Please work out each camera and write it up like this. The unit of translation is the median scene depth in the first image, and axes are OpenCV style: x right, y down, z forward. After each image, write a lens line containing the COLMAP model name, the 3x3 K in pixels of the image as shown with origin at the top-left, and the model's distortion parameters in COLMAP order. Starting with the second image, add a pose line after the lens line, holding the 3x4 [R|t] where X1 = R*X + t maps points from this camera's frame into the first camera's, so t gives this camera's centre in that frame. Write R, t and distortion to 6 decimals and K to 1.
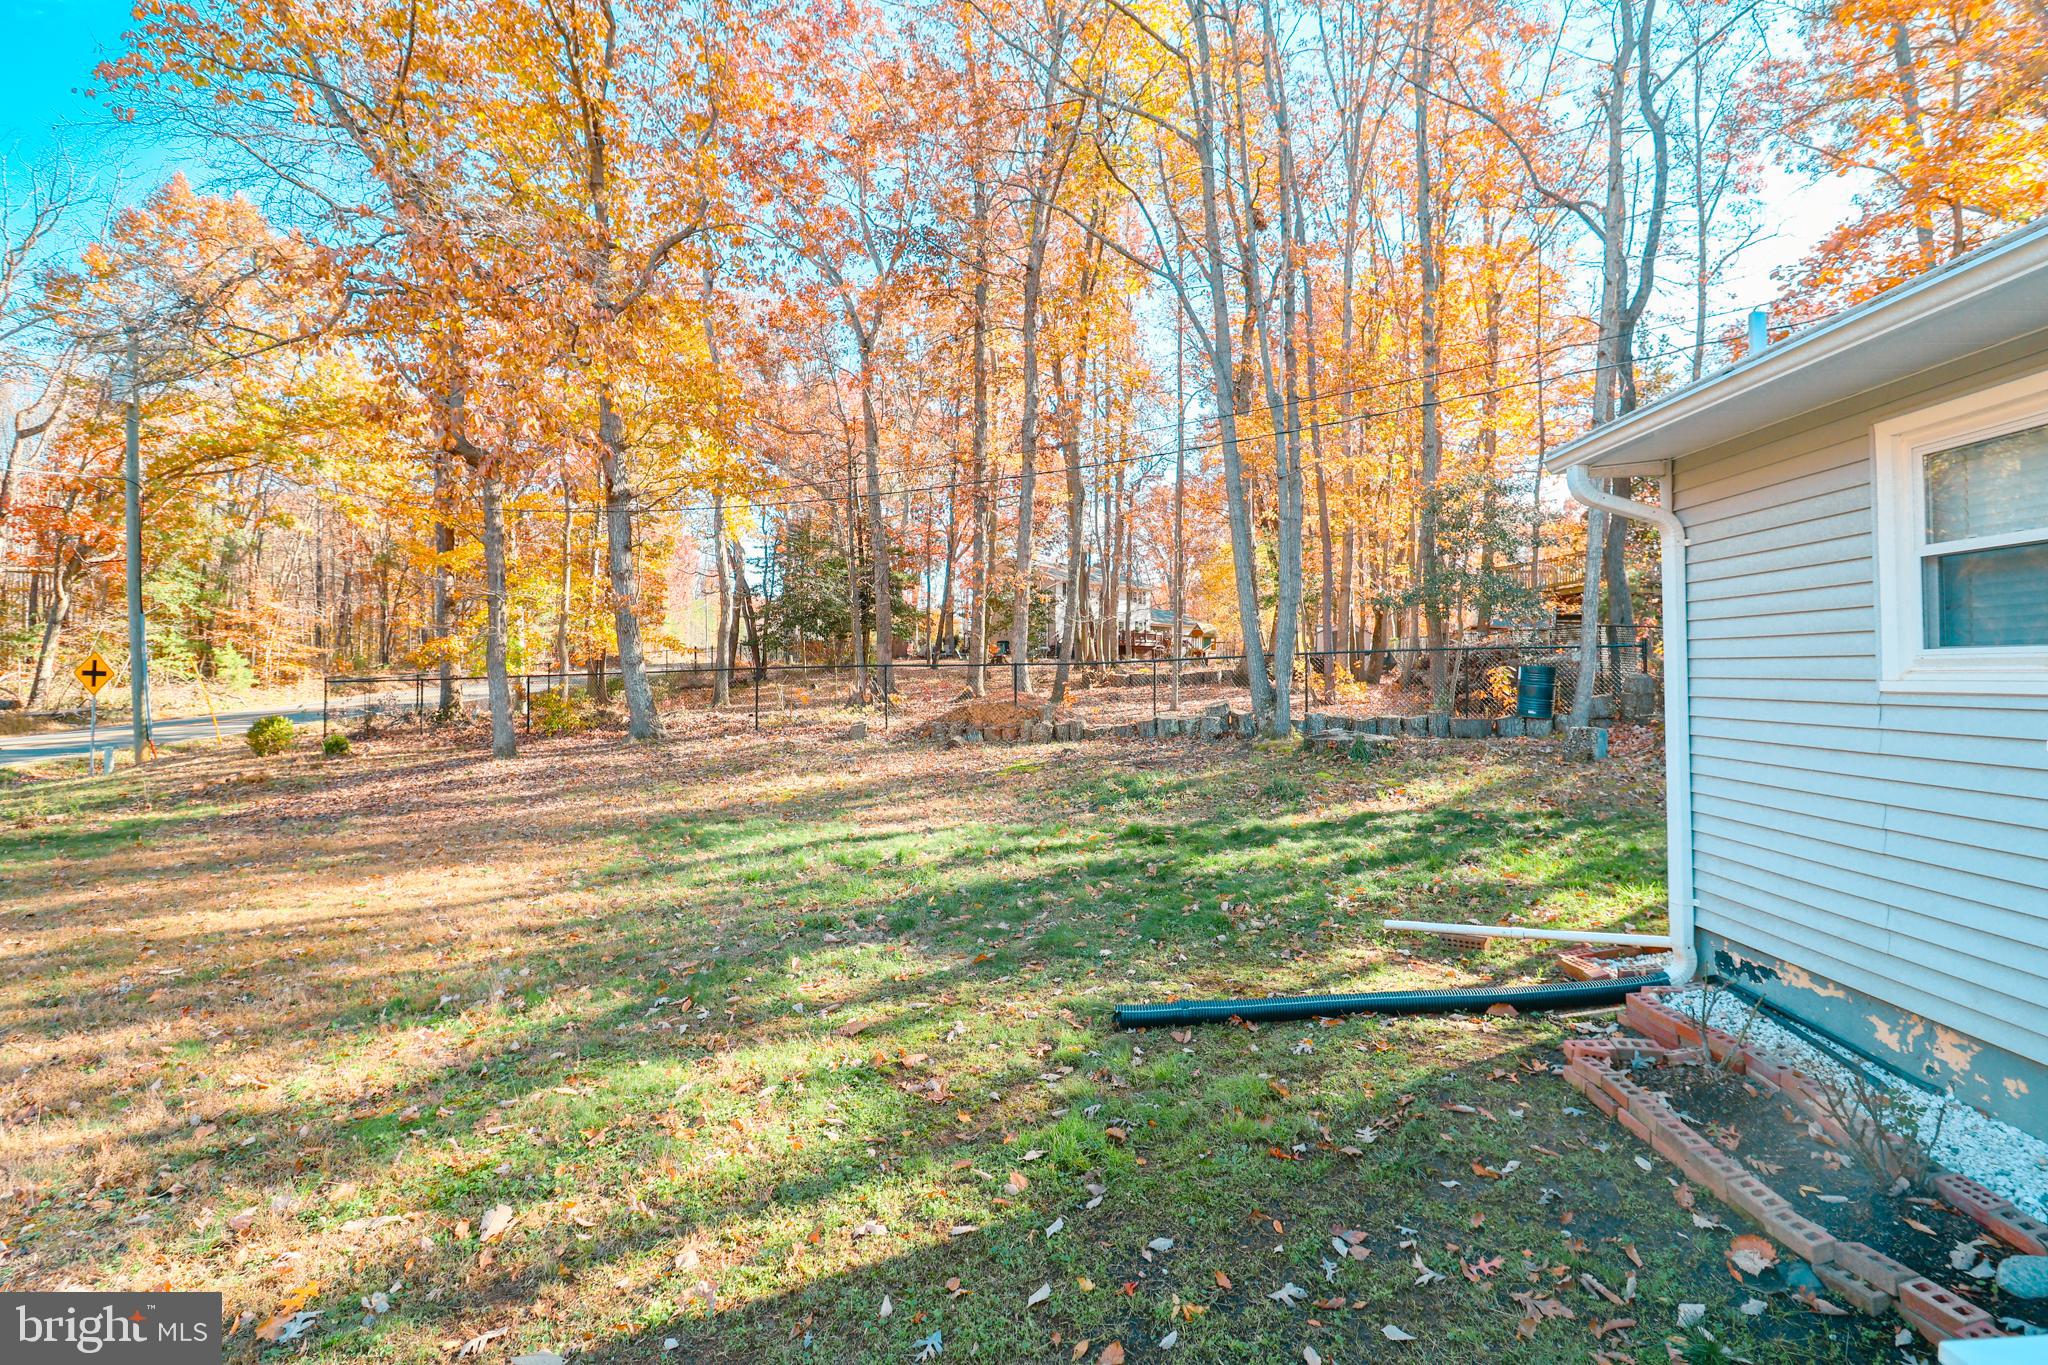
lens RADIAL K [[948.5, 0, 1040.8], [0, 948.5, 648.3], [0, 0, 1]] dist [-0.000035, -0.012070]
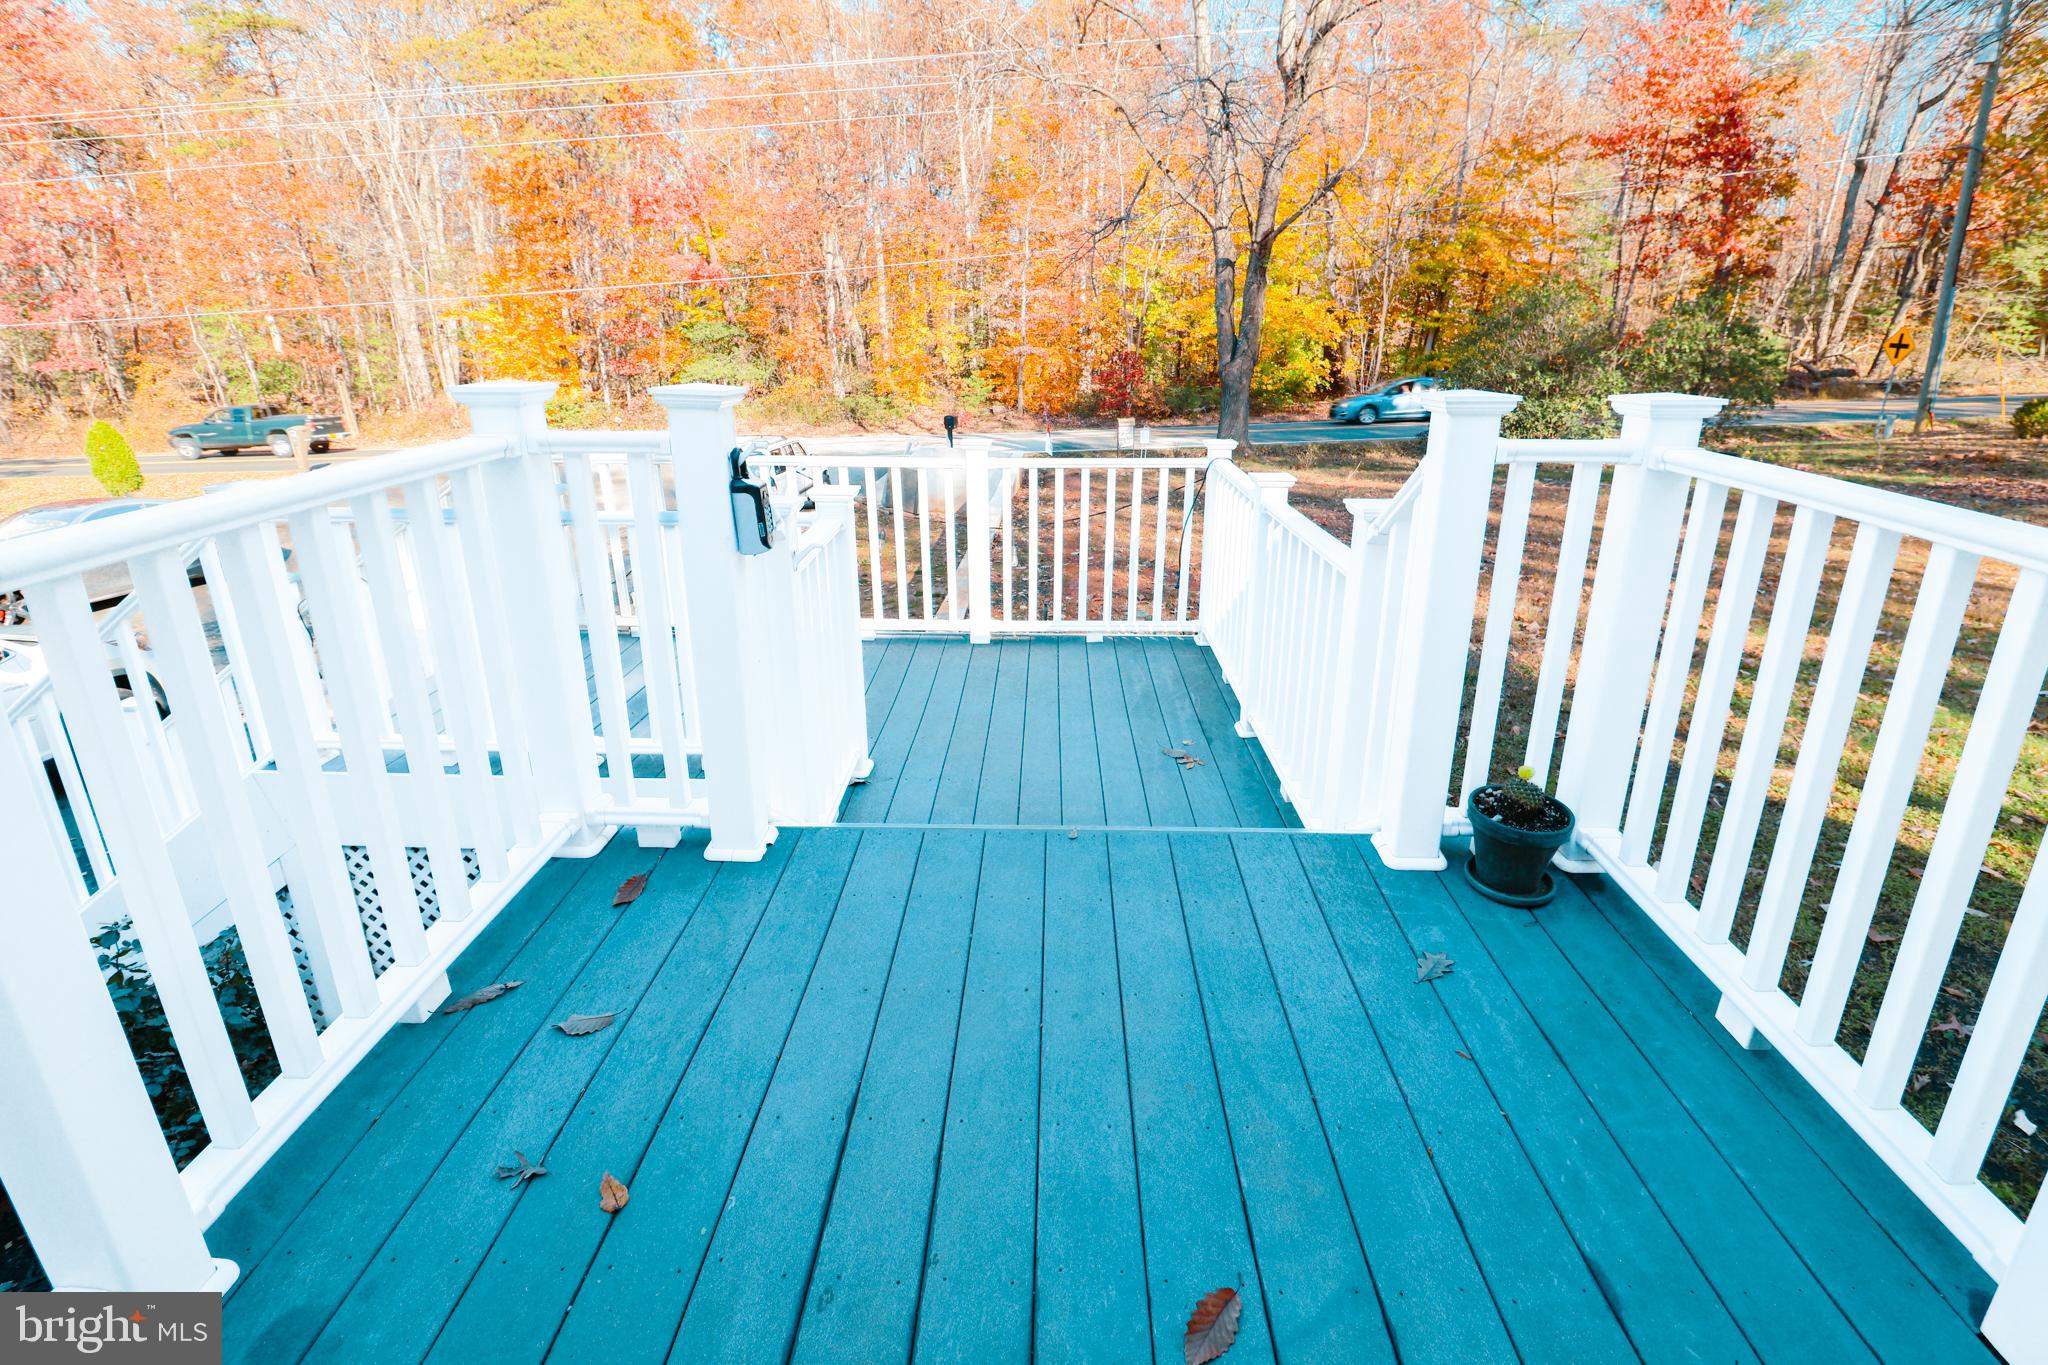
lens RADIAL K [[937.9, 0, 1048.0], [0, 937.9, 646.1], [0, 0, 1]] dist [-0.005178, -0.010655]
pose [[0.017225, 0.313644, -0.949384, 0.119928], [0.022974, 0.949150, 0.313984, -0.002643], [0.999588, -0.027219, 0.009144, -0.018619]]
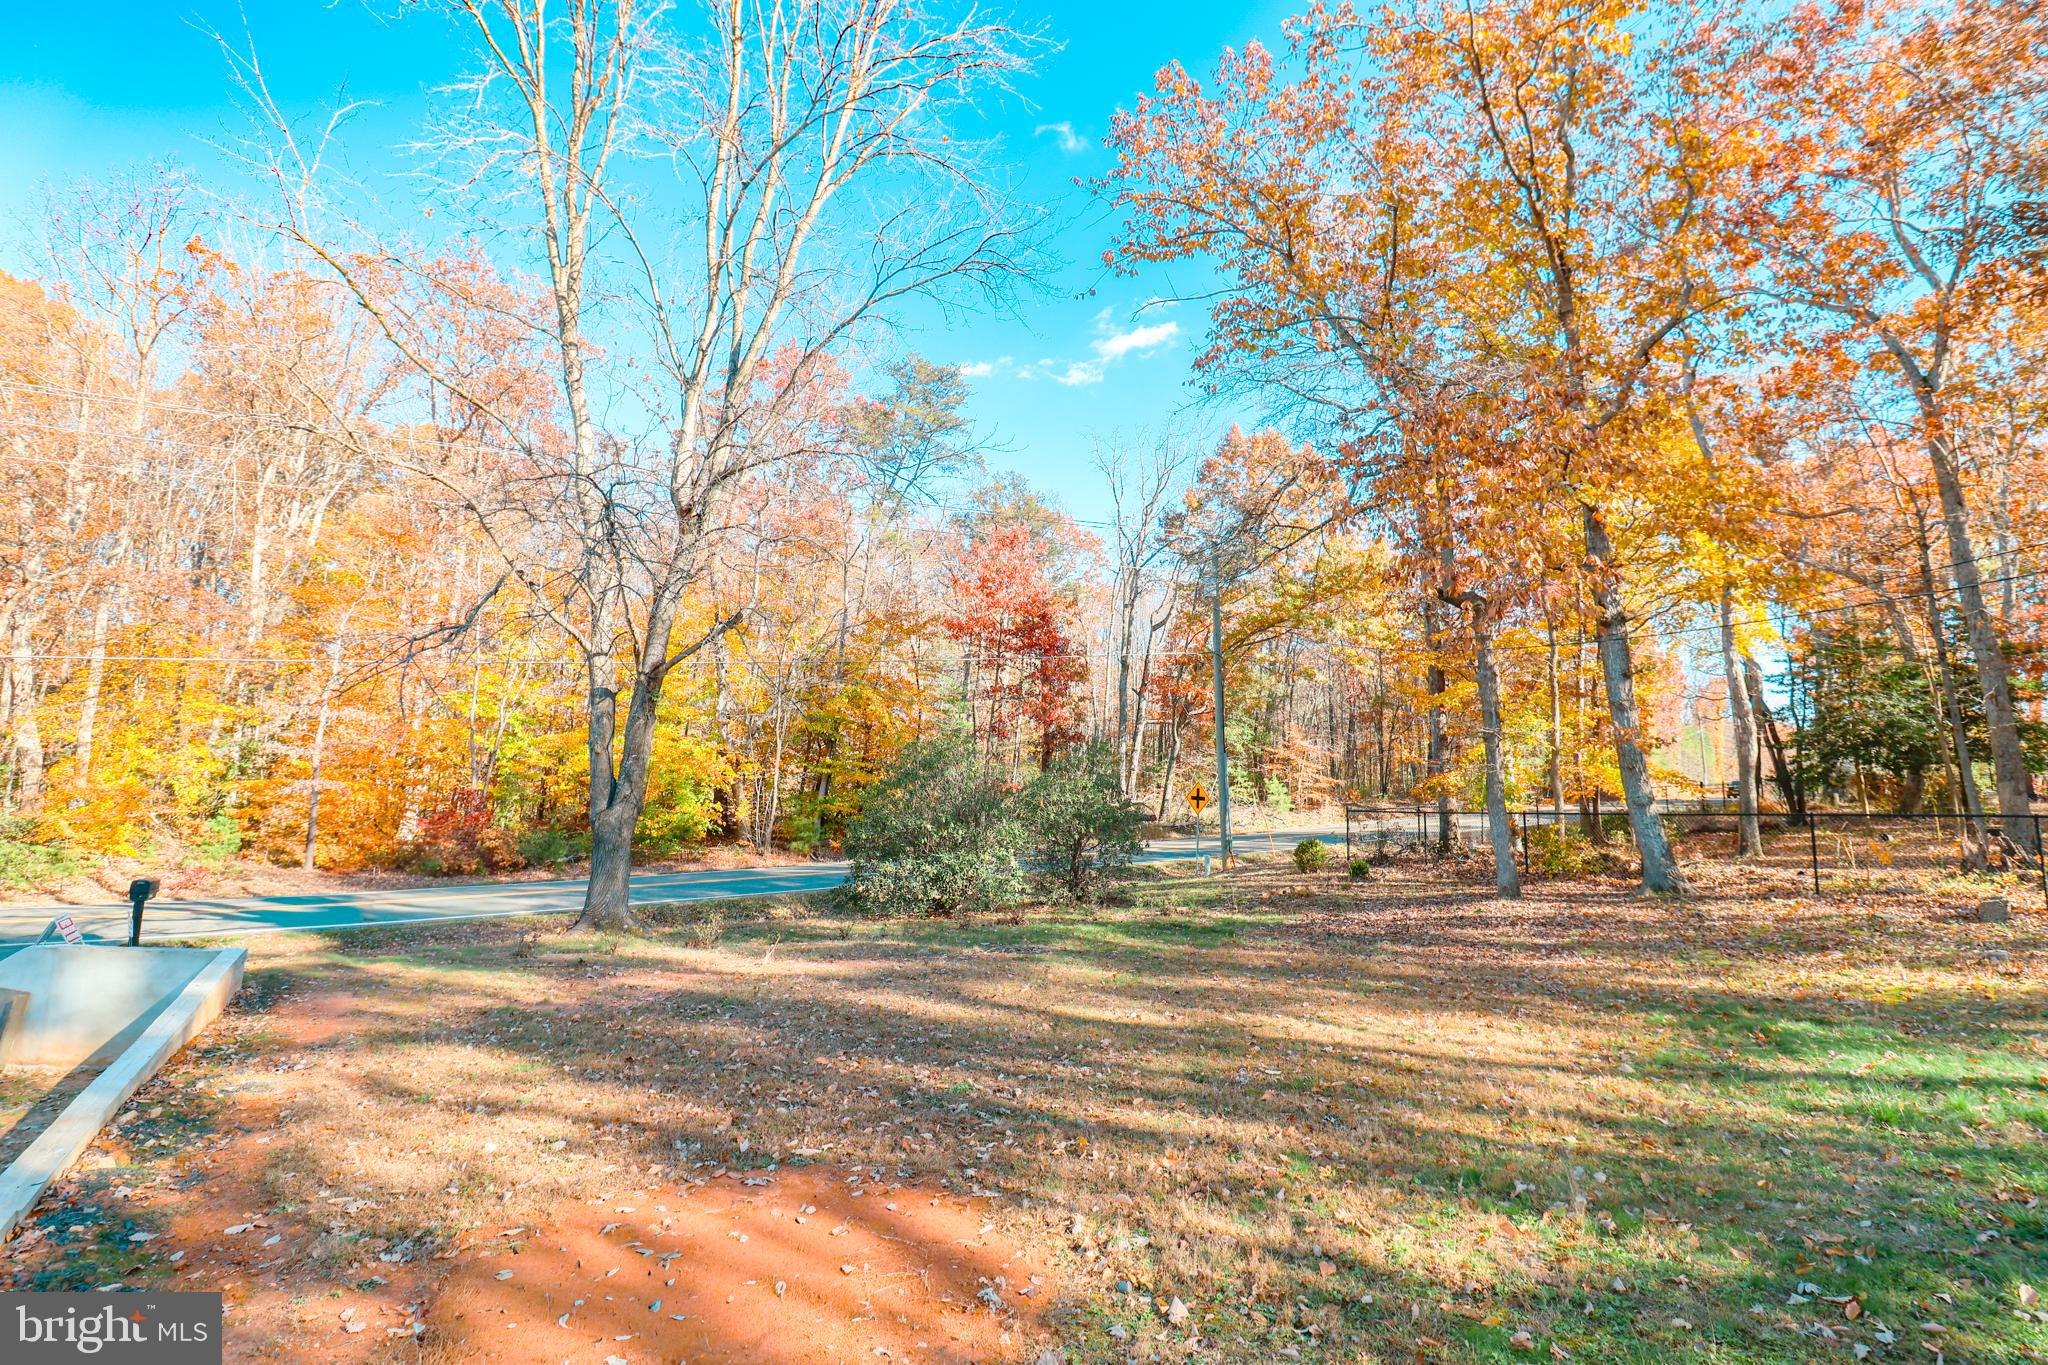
lens RADIAL K [[948.5, 0, 1040.8], [0, 948.5, 648.3], [0, 0, 1]] dist [-0.000035, -0.012070]
pose [[0.584930, -0.100172, -0.804874, -0.027829], [-0.011487, 0.991221, -0.131713, -0.005200], [0.811002, 0.086288, 0.578644, 0.011431]]
